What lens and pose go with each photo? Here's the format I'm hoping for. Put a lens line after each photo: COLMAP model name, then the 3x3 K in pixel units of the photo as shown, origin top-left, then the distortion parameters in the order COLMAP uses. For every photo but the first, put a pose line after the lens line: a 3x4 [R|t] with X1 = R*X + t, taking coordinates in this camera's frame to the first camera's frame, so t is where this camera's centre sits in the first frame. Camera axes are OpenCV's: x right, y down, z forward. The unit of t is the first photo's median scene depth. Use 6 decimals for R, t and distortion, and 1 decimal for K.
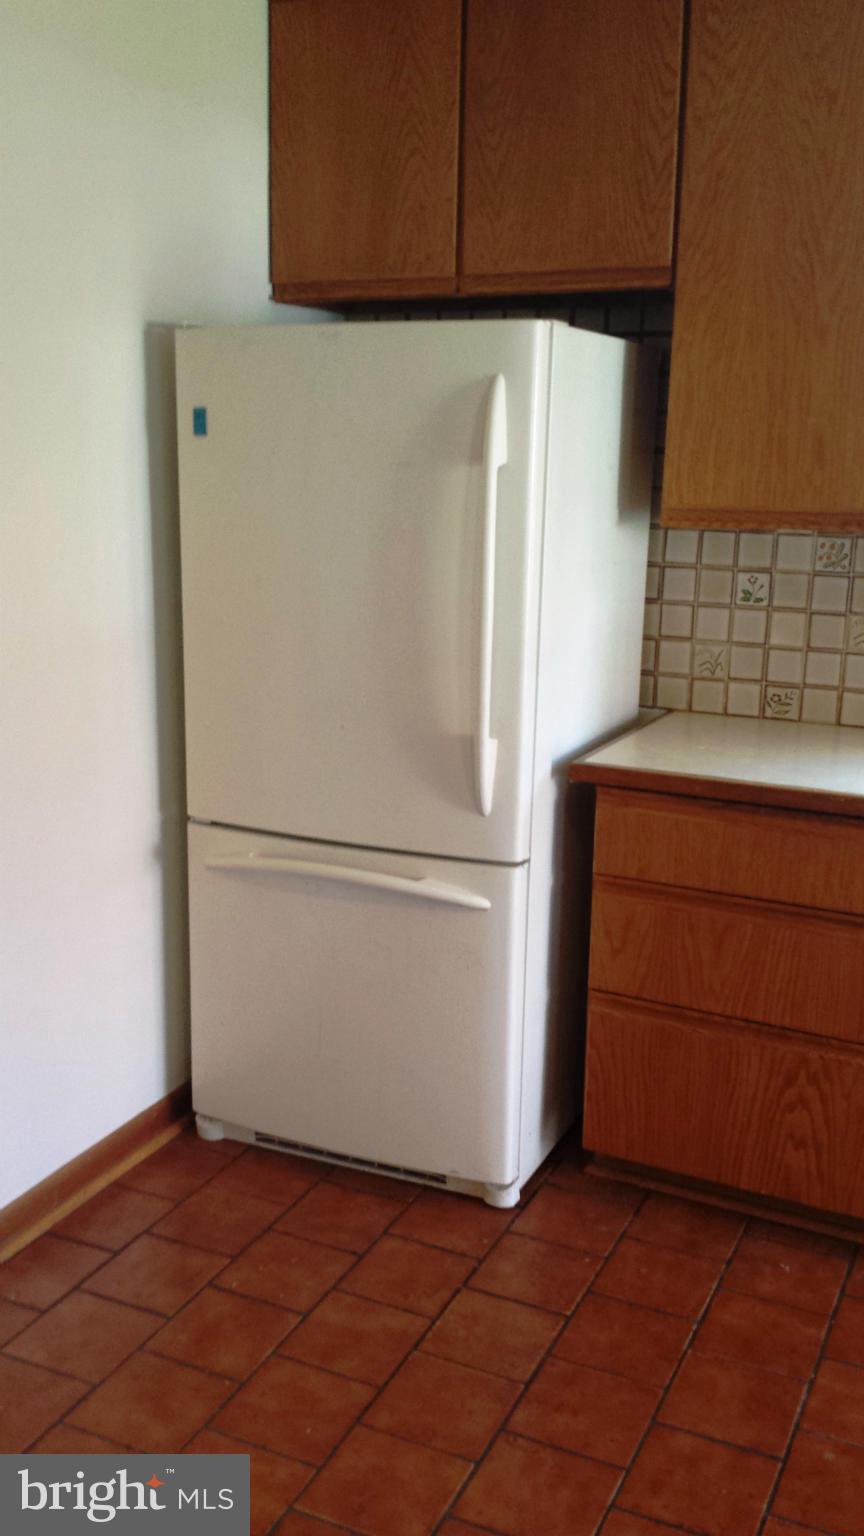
lens RADIAL K [[1424.6, 0, 432.0], [0, 1424.6, 777.1], [0, 0, 1]] dist [0.179738, -0.424799]
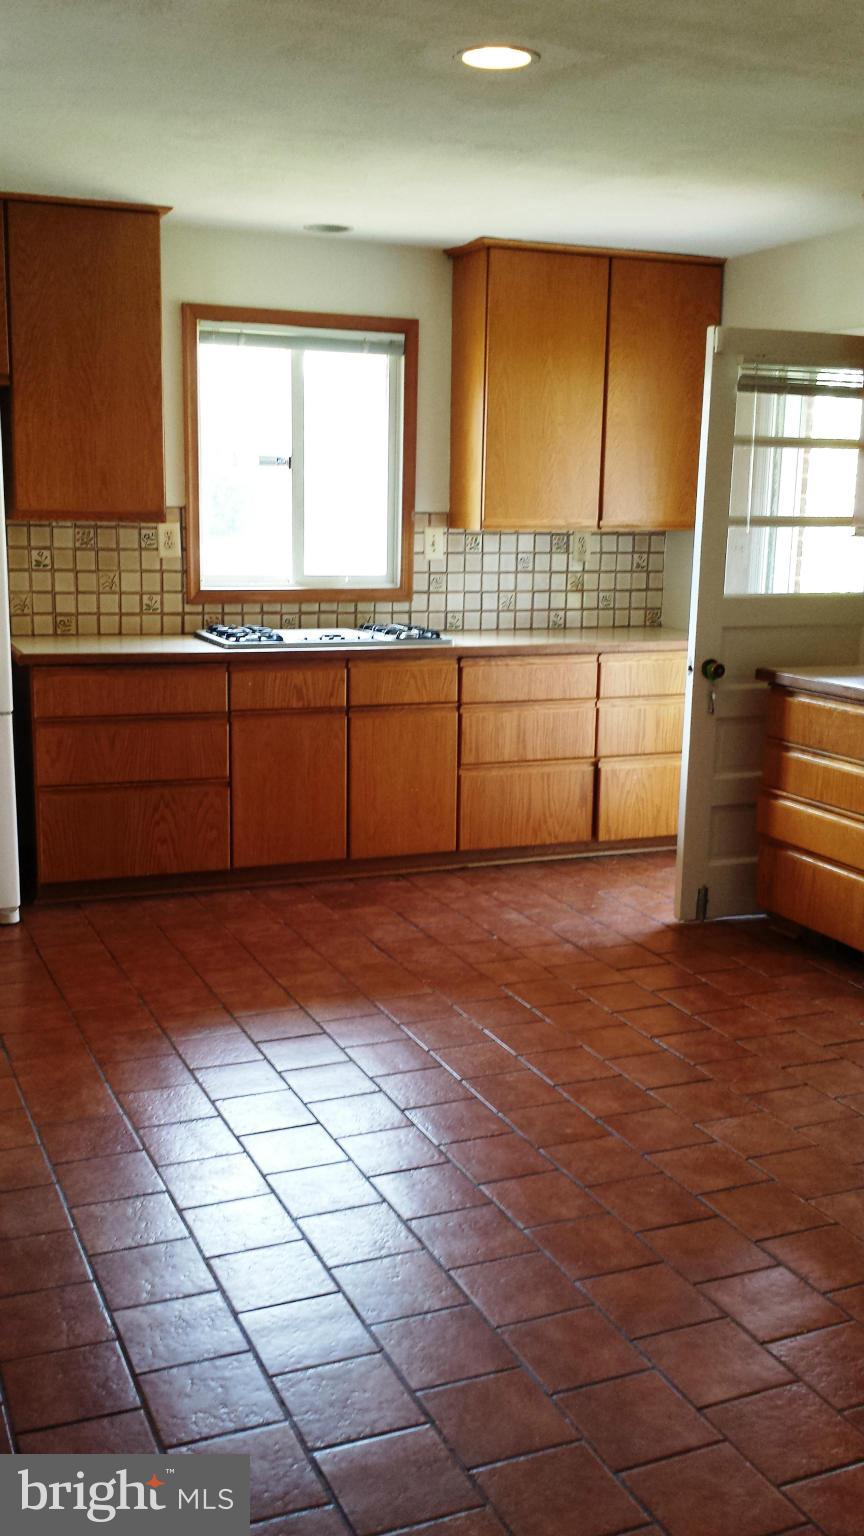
lens RADIAL K [[1424.6, 0, 432.0], [0, 1424.6, 777.1], [0, 0, 1]] dist [0.179738, -0.424799]
pose [[0.652793, -0.147417, 0.743054, -0.897796], [0.167311, 0.984717, 0.048375, 0.135468], [-0.738829, 0.092742, 0.667481, -0.527592]]
